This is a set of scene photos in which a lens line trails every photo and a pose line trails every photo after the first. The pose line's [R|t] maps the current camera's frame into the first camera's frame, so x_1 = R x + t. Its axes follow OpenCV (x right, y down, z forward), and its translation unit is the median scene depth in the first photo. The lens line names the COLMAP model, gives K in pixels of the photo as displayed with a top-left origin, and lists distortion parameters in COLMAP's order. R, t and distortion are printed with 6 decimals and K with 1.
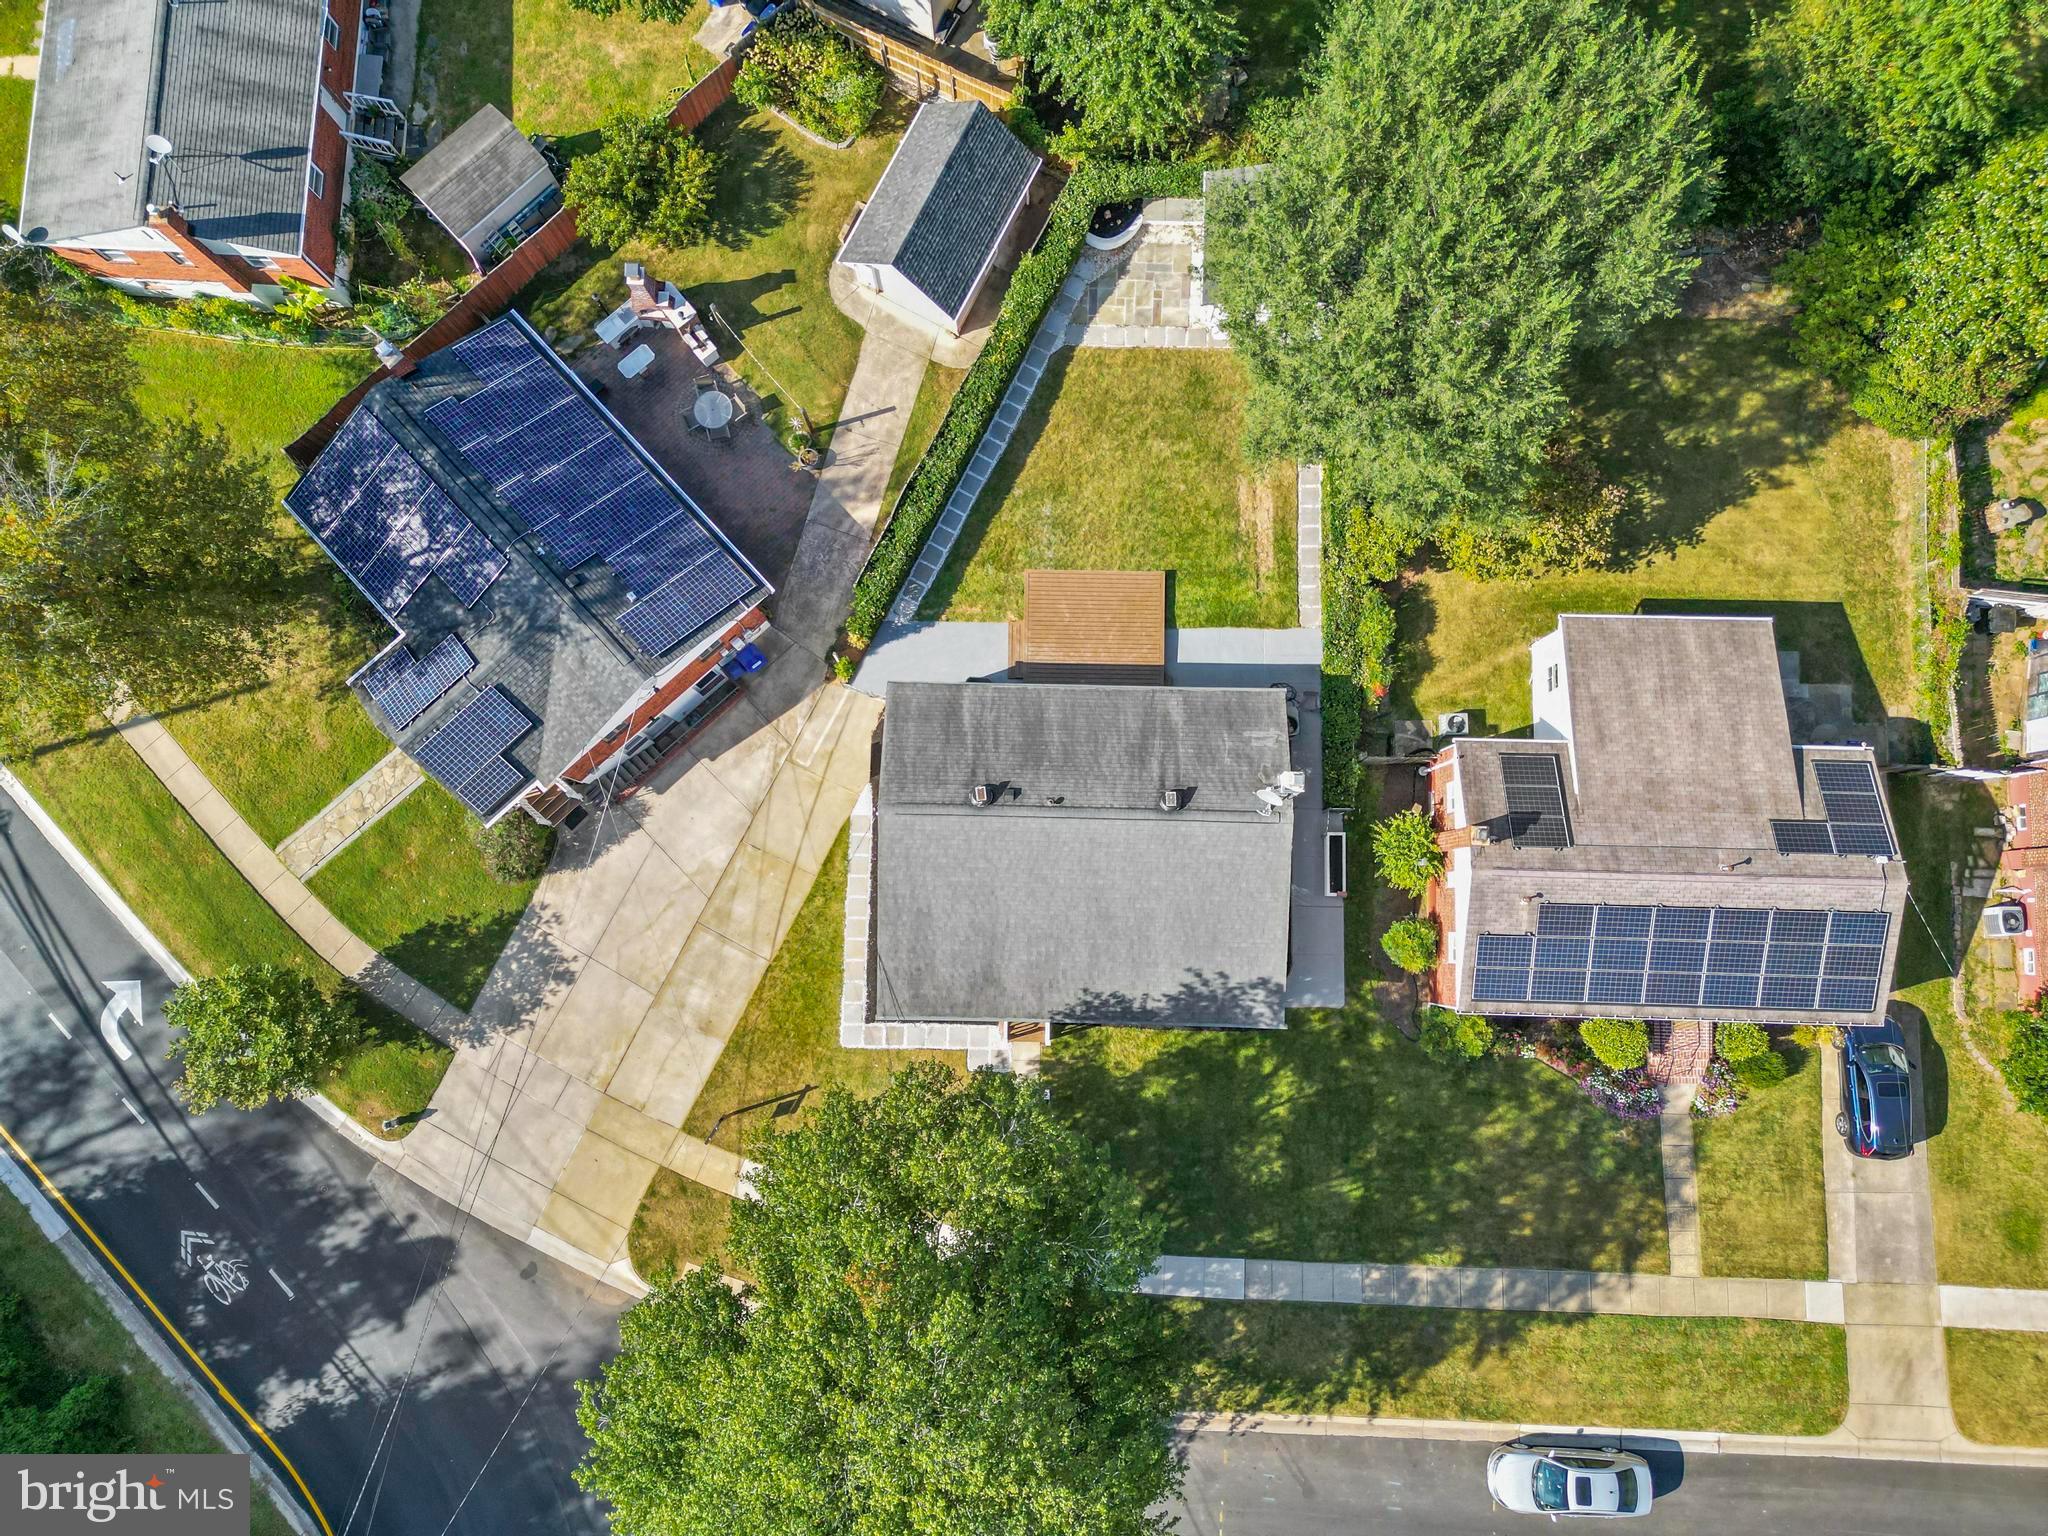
lens RADIAL K [[1440.0, 0, 1023.6], [0, 1440.0, 773.1], [0, 0, 1]] dist [0.029200, -0.003690]
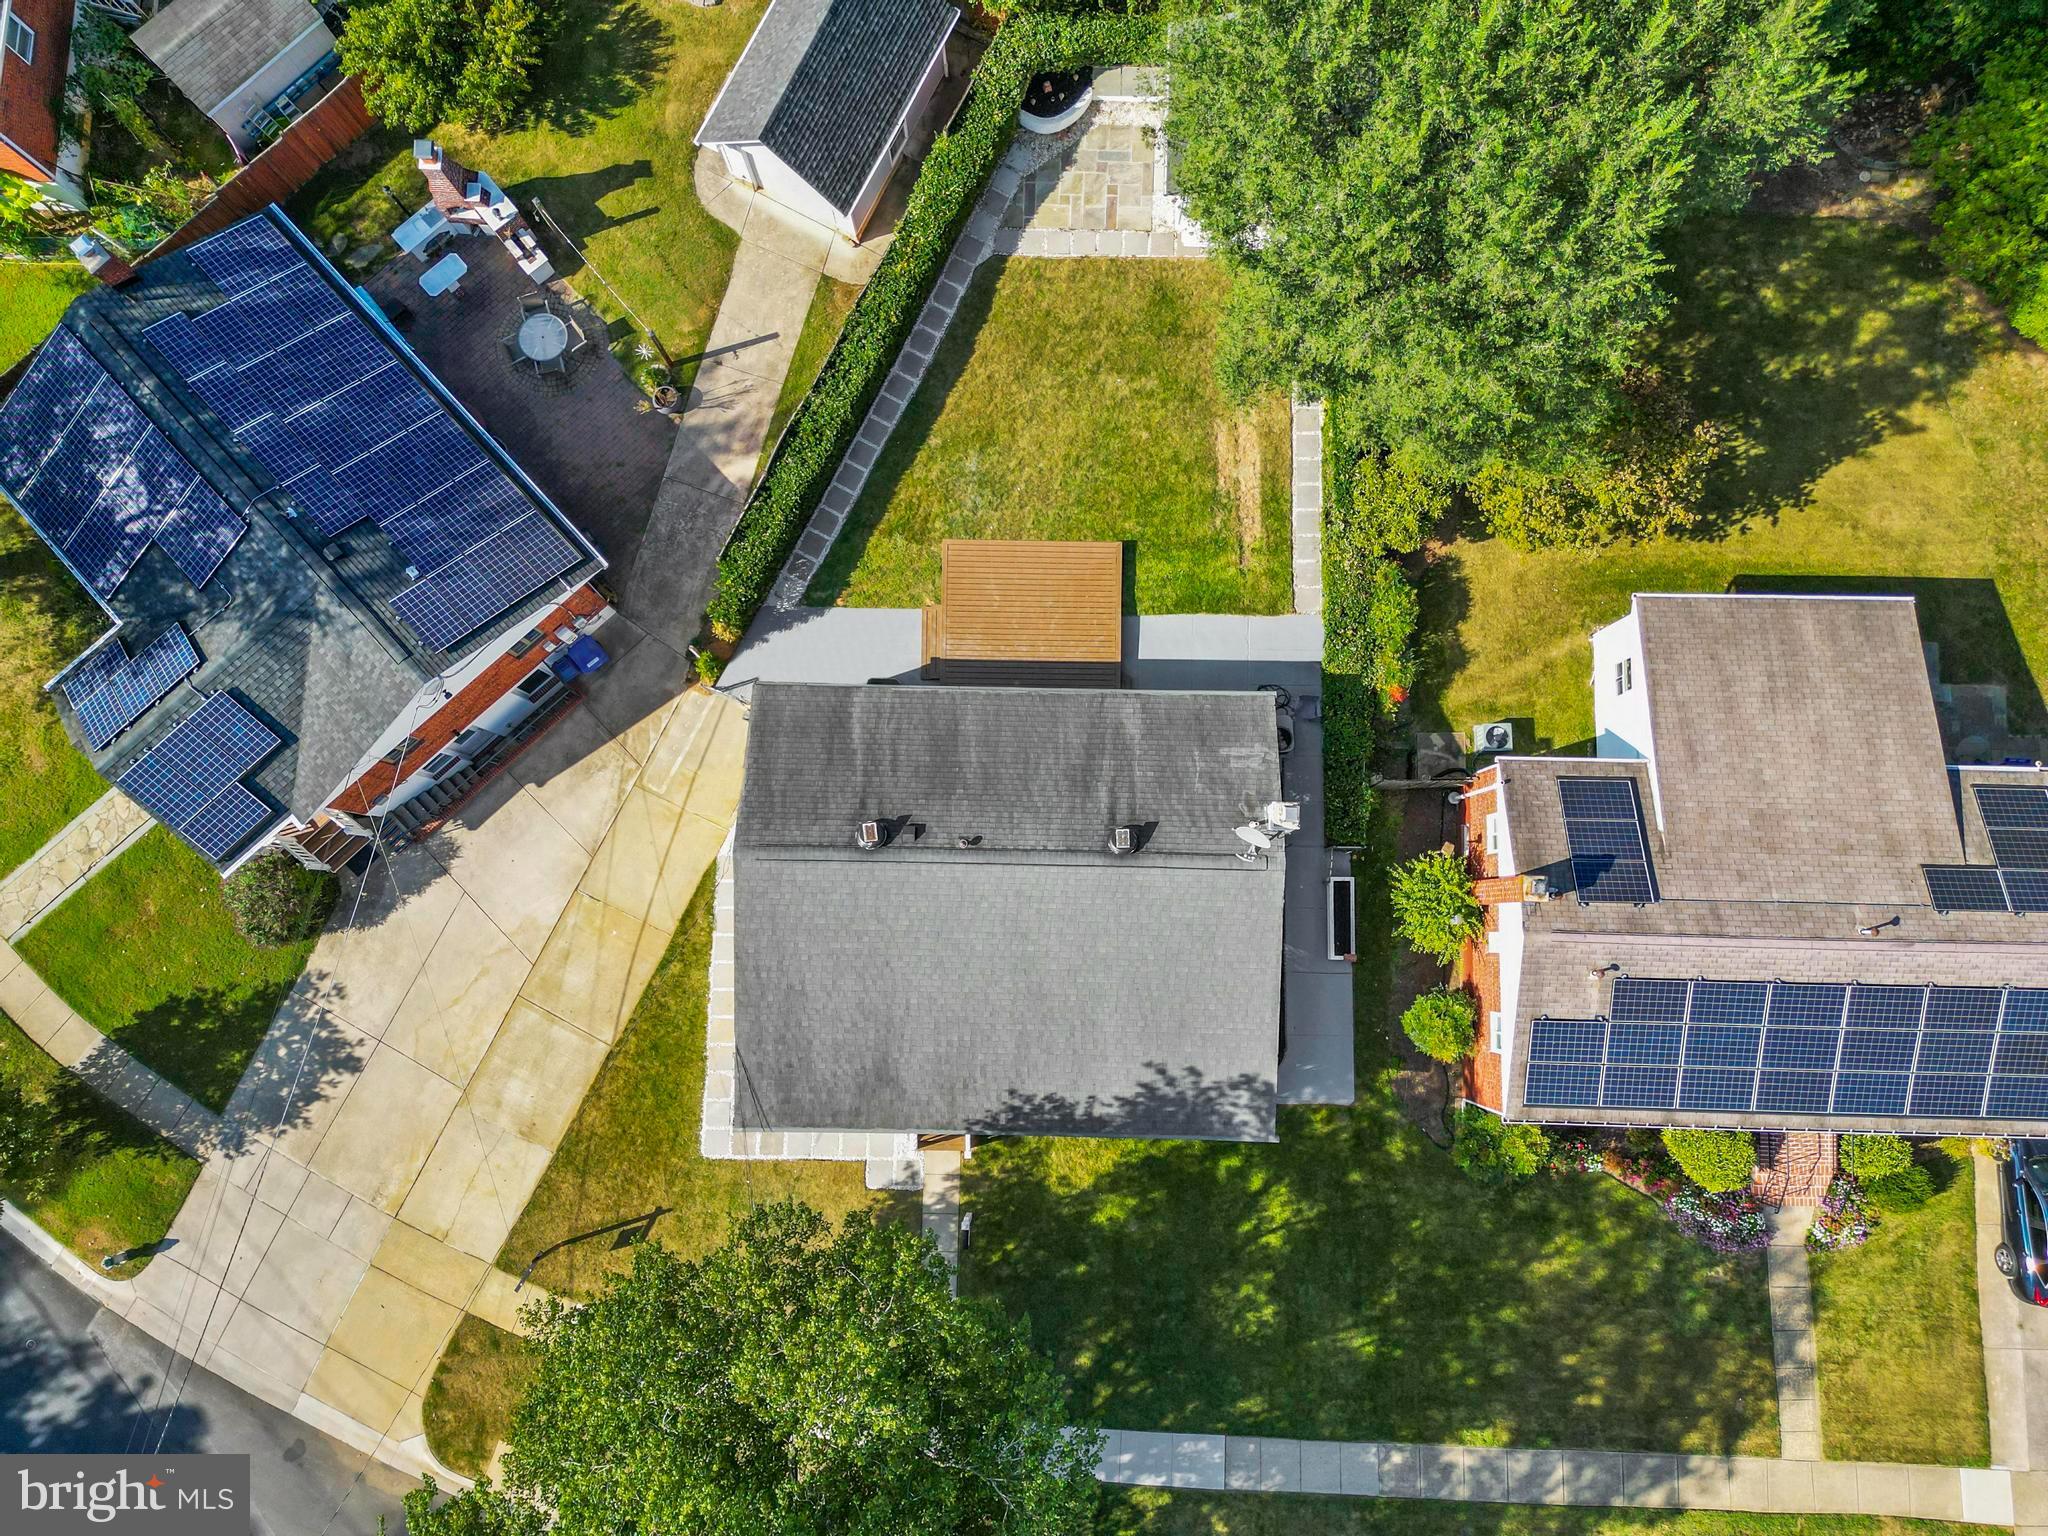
lens RADIAL K [[1469.3, 0, 1024.0], [0, 1469.3, 768.0], [0, 0, 1]] dist [0.022643, -0.005233]
pose [[0.999993, -0.002315, -0.002809, 0.048461], [0.002291, 0.999959, -0.008756, -0.011296], [0.002829, 0.008749, 0.999958, 0.212151]]
